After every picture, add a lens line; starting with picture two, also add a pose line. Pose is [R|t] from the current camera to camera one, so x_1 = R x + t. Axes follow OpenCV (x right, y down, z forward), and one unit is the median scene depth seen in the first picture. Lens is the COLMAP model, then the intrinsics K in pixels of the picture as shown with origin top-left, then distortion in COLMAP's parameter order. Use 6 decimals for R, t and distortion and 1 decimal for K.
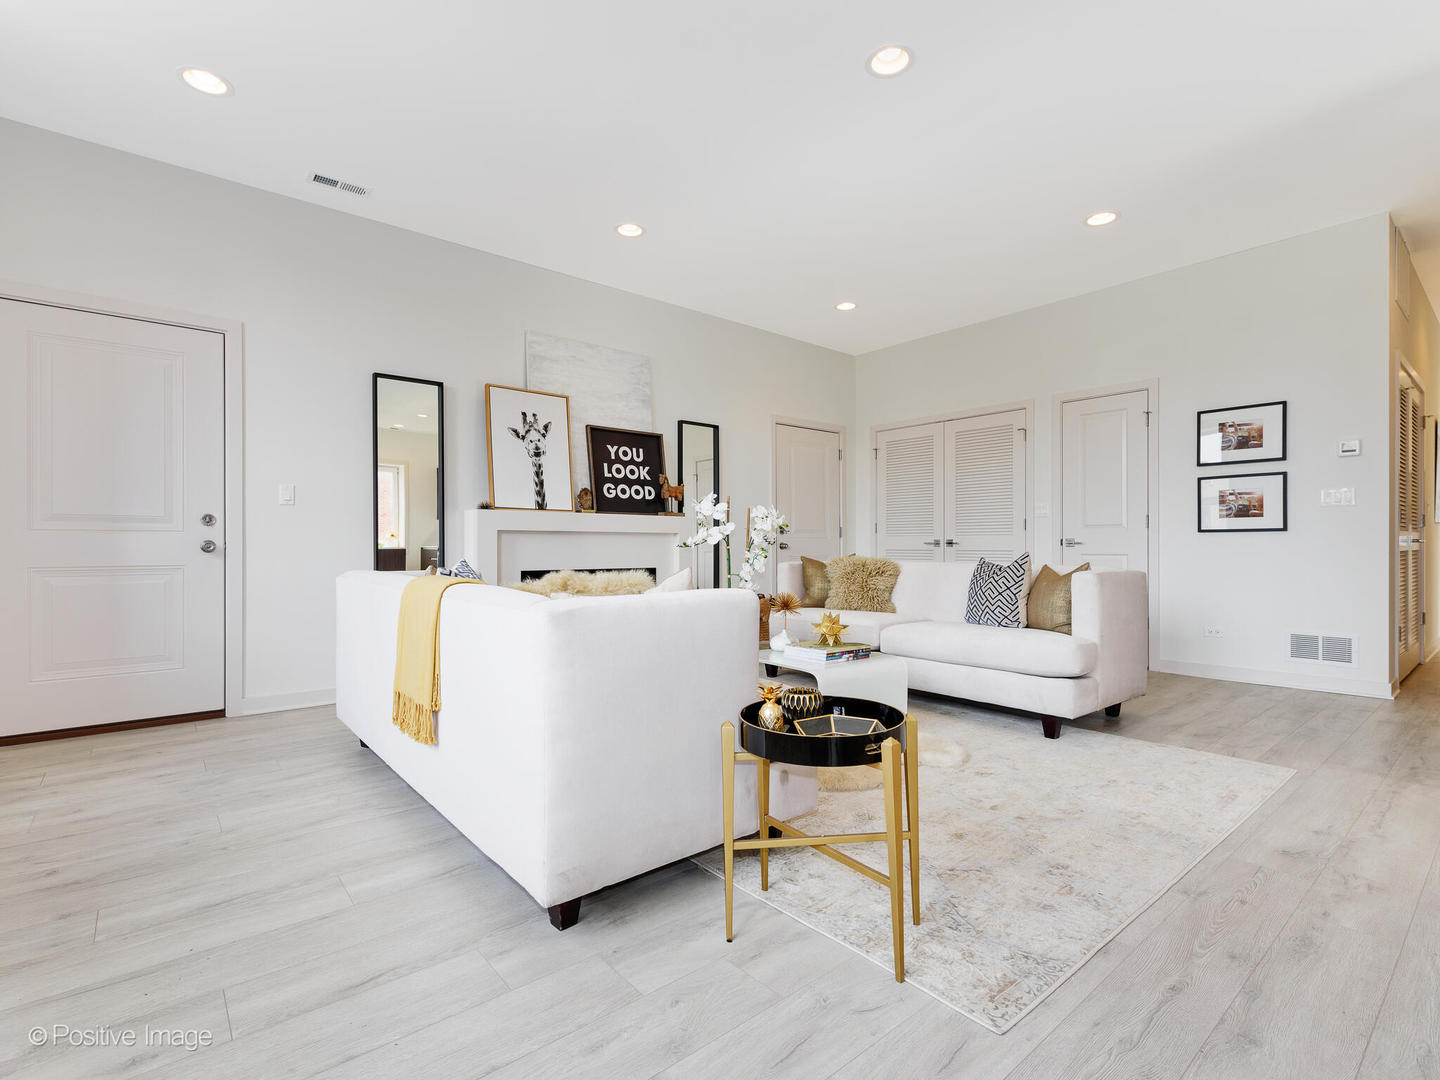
lens RADIAL K [[652.8, 0, 728.7], [0, 652.8, 545.3], [0, 0, 1]] dist [0.004006, 0.000416]
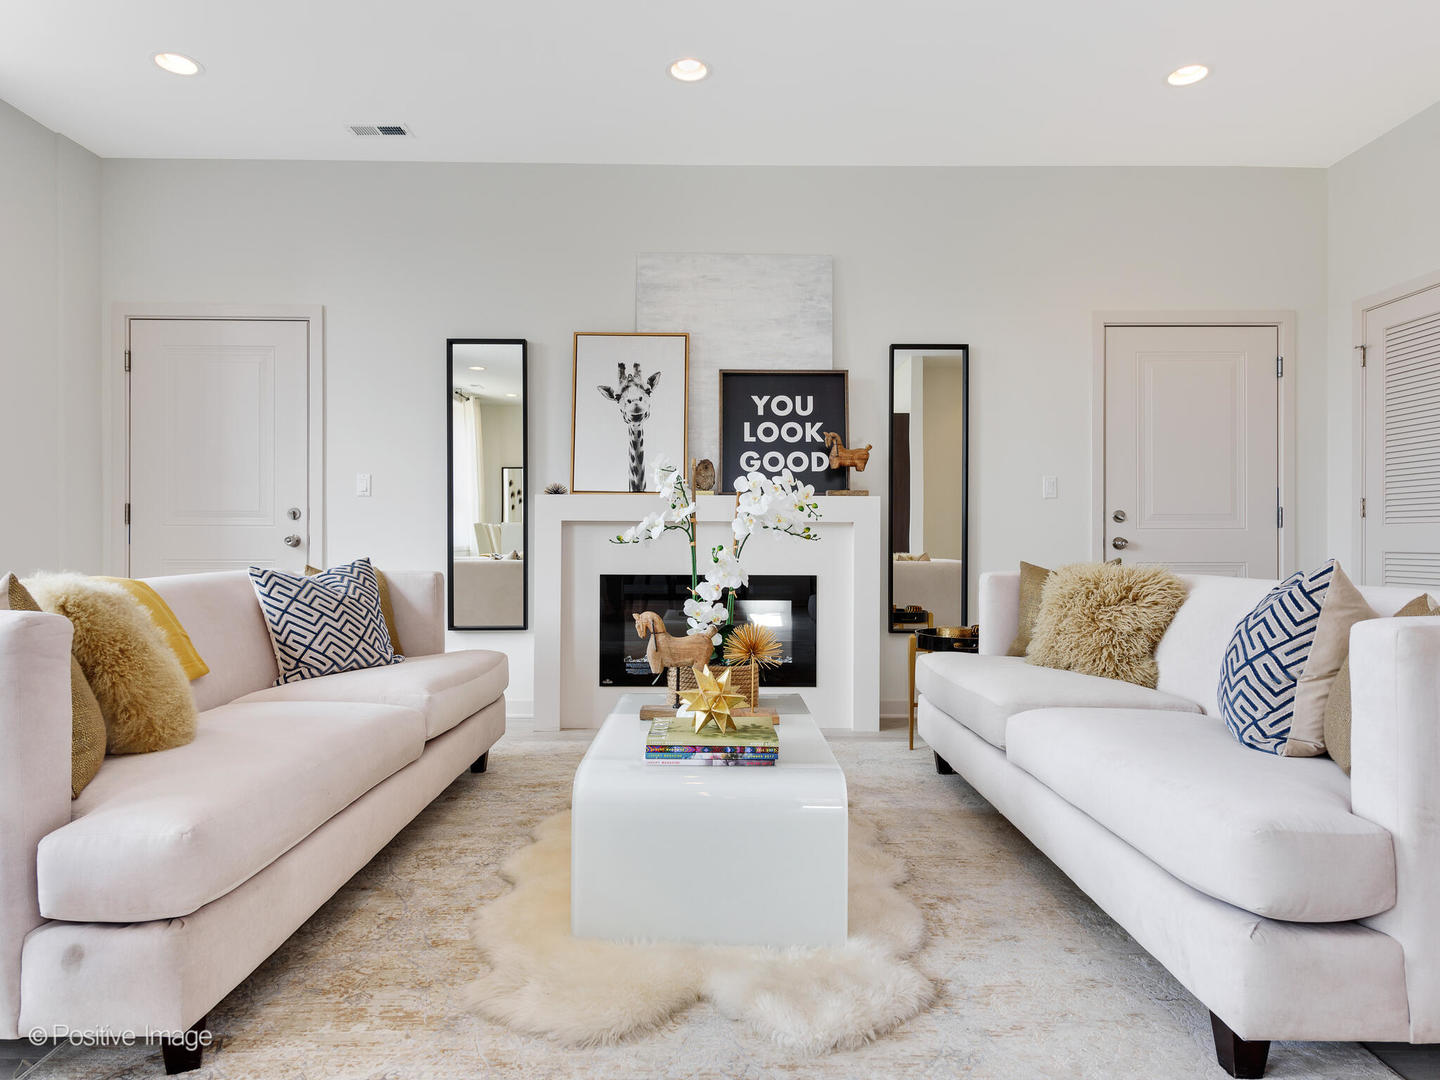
lens RADIAL K [[851.7, 0, 720.2], [0, 851.7, 537.3], [0, 0, 1]] dist [0.024239, -0.008801]
pose [[0.785036, -0.001741, -0.619448, 0.370869], [-0.002409, 0.999980, -0.005862, 0.001322], [0.619446, 0.006094, 0.785016, 0.295034]]
